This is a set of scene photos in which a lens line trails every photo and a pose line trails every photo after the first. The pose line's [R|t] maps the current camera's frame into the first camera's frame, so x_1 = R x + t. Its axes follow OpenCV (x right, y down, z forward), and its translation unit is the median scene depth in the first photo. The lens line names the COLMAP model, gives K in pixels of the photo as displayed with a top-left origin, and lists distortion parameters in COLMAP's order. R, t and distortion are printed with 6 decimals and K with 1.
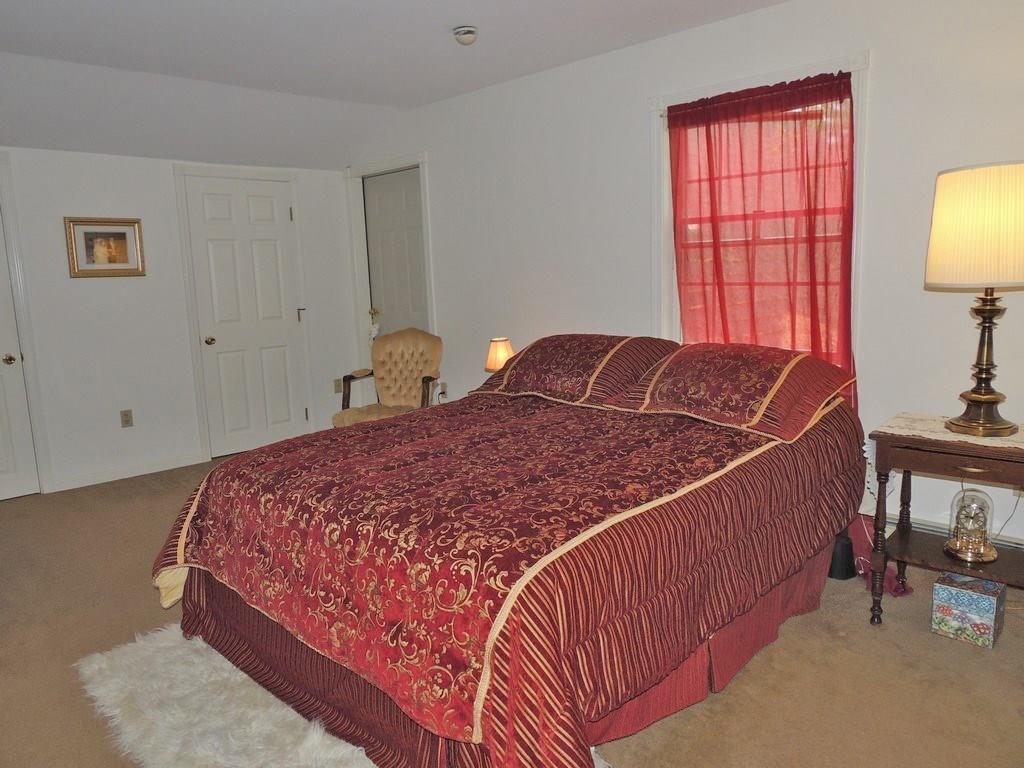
lens RADIAL K [[720.4, 0, 511.3], [0, 720.4, 382.3], [0, 0, 1]] dist [-0.014291, -0.003429]
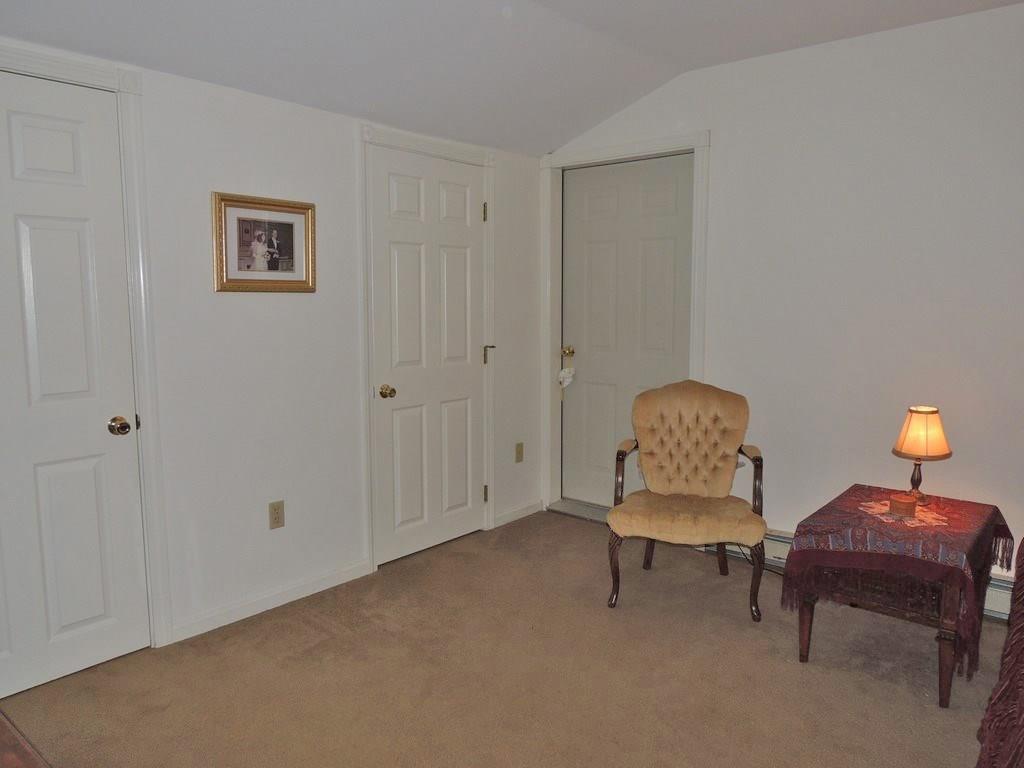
lens RADIAL K [[720.4, 0, 514.3], [0, 720.4, 386.3], [0, 0, 1]] dist [-0.014291, -0.003429]
pose [[0.994935, 0.018329, 0.098831, -0.398668], [-0.014662, 0.999181, -0.037707, -0.043165], [-0.099441, 0.036067, 0.994390, 0.347765]]
